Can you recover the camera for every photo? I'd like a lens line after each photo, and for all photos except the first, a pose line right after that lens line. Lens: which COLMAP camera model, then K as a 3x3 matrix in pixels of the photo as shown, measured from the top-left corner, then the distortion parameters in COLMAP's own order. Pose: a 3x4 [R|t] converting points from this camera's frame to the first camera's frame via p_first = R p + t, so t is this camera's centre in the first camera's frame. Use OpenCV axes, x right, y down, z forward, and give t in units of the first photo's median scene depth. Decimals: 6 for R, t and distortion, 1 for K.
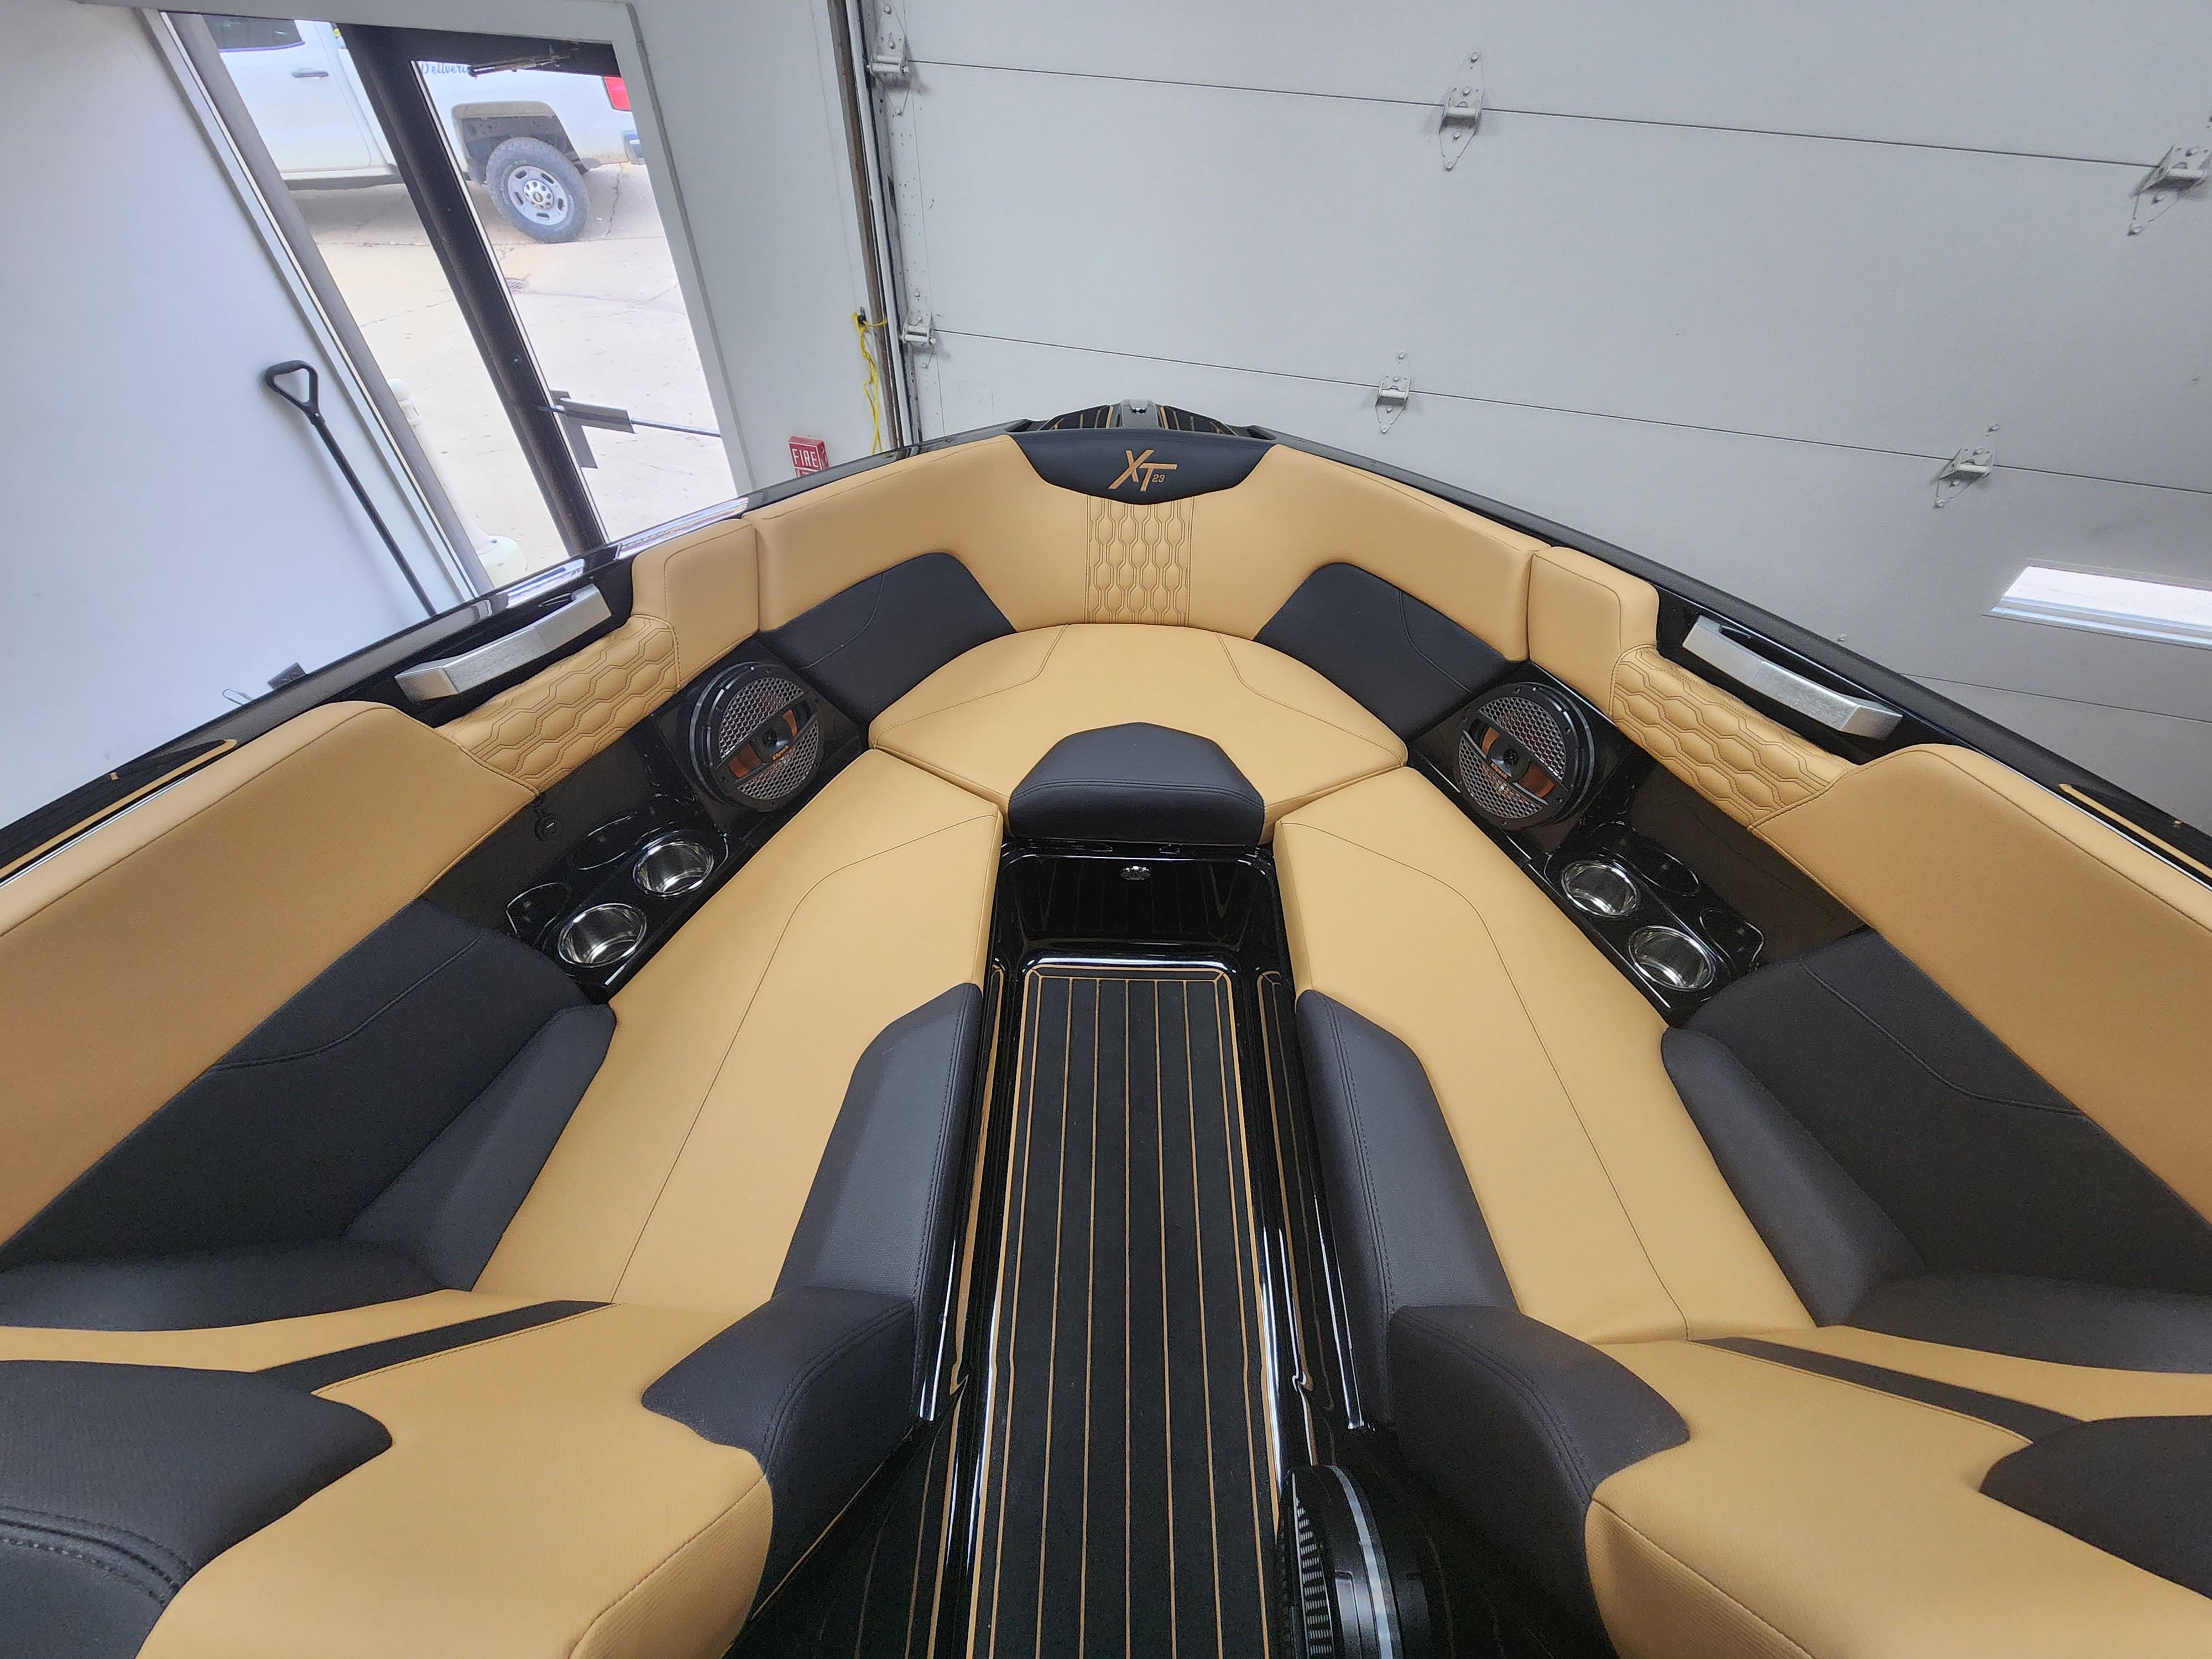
lens RADIAL K [[911.8, 0, 1103.8], [0, 911.8, 834.7], [0, 0, 1]] dist [-0.001258, 0.000007]
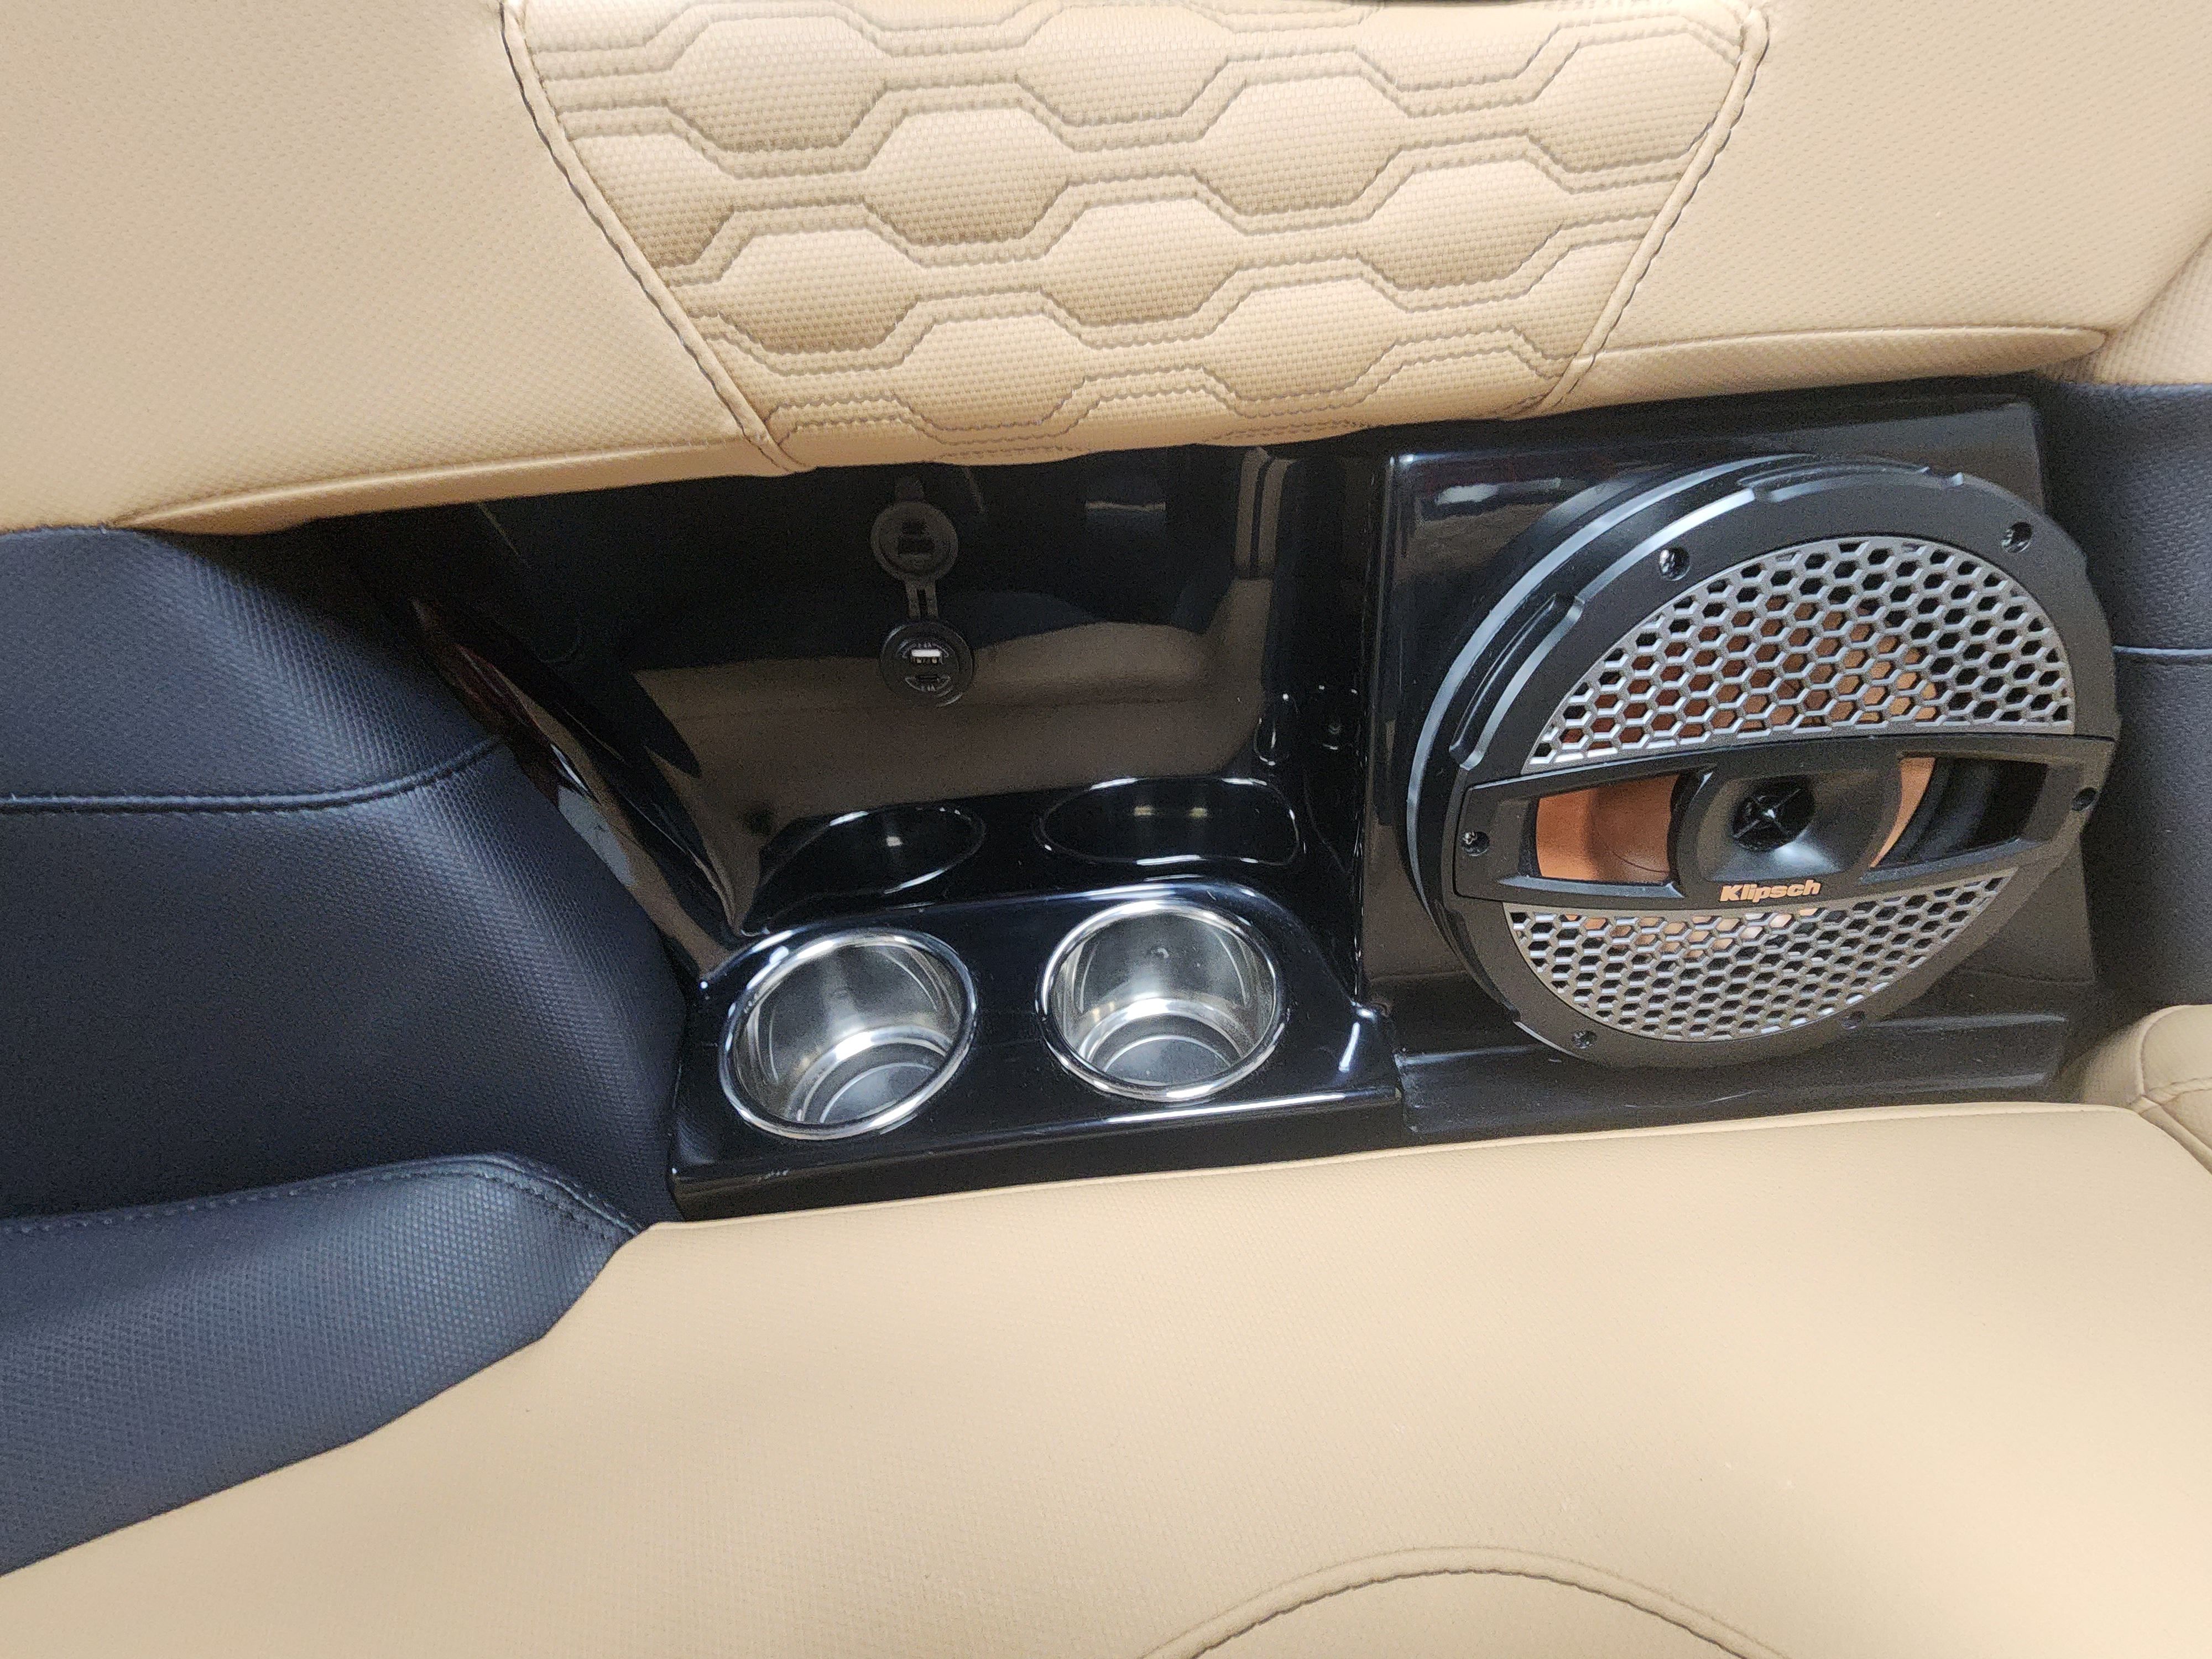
lens RADIAL K [[909.4, 0, 1114.1], [0, 909.4, 822.3], [0, 0, 1]] dist [0.002208, -0.000389]
pose [[0.499456, 0.506980, -0.702507, -0.255305], [-0.582198, 0.796909, 0.161187, -0.040371], [0.641553, 0.328492, 0.693183, 0.655904]]
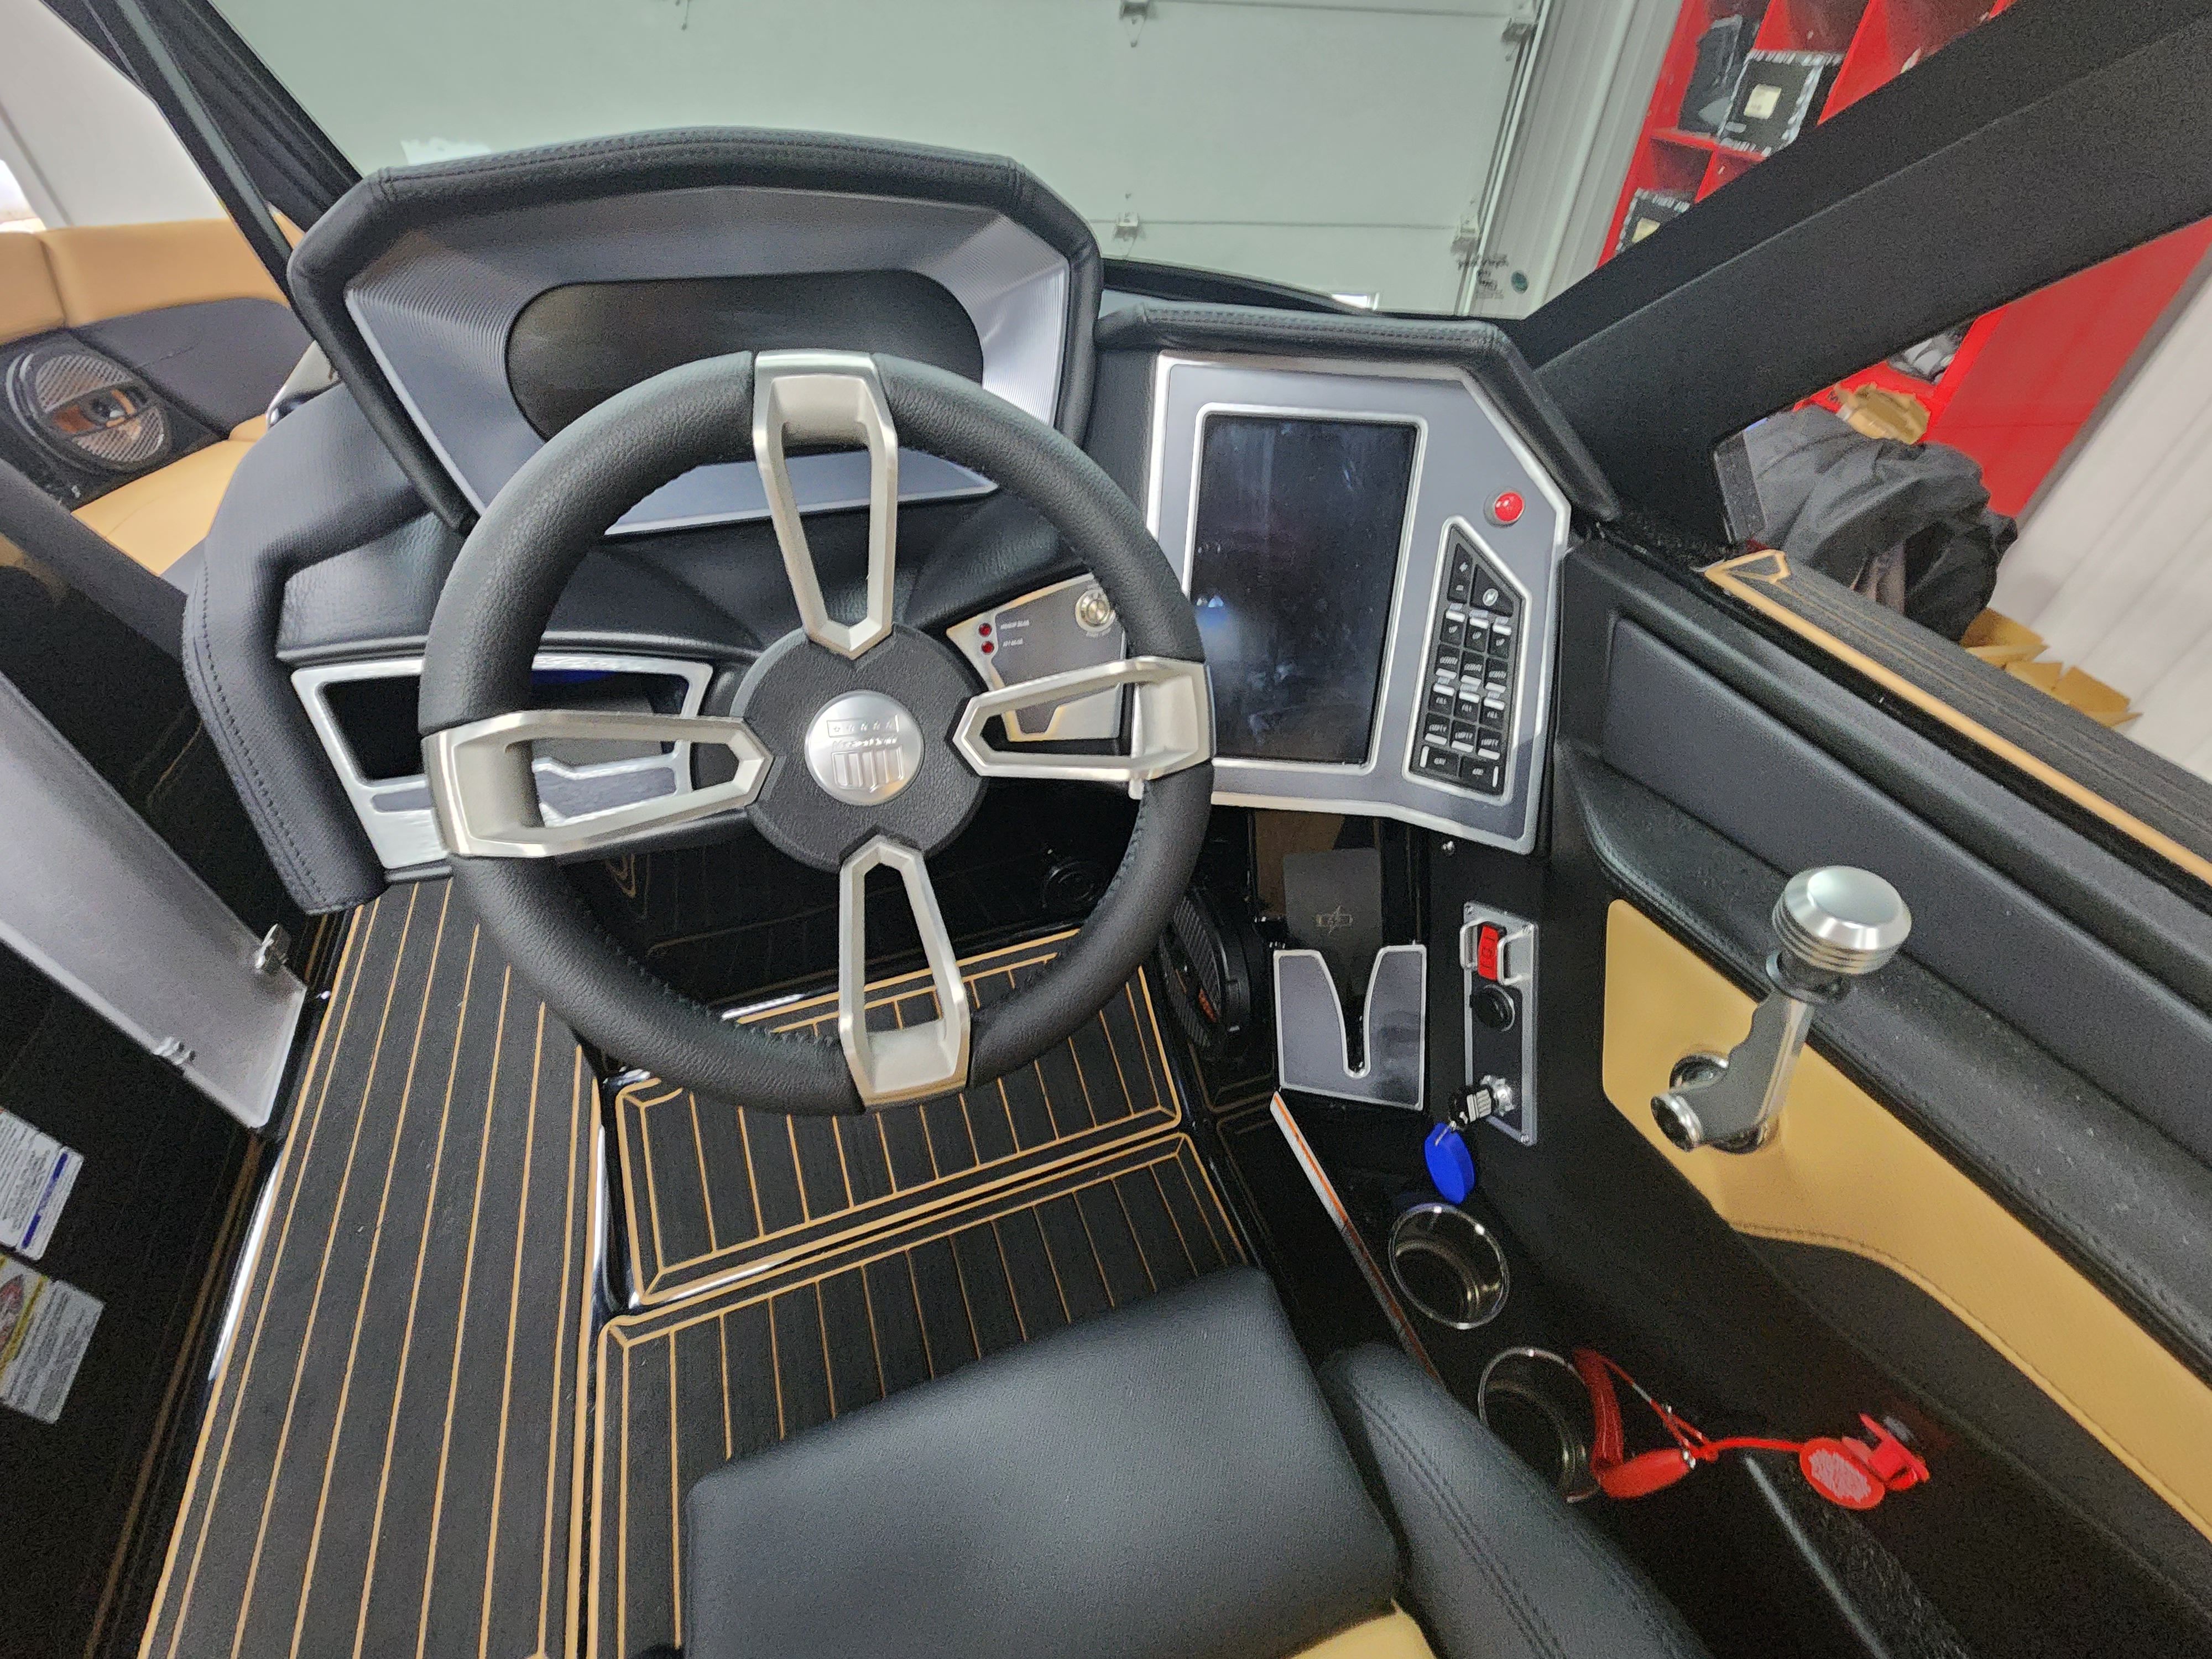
lens RADIAL K [[911.8, 0, 1103.8], [0, 911.8, 834.7], [0, 0, 1]] dist [-0.001258, 0.000007]
pose [[0.935061, -0.245075, 0.256121, 0.401323], [0.256595, 0.966444, -0.012028, 0.727504], [-0.244579, 0.076966, 0.966570, -0.436415]]
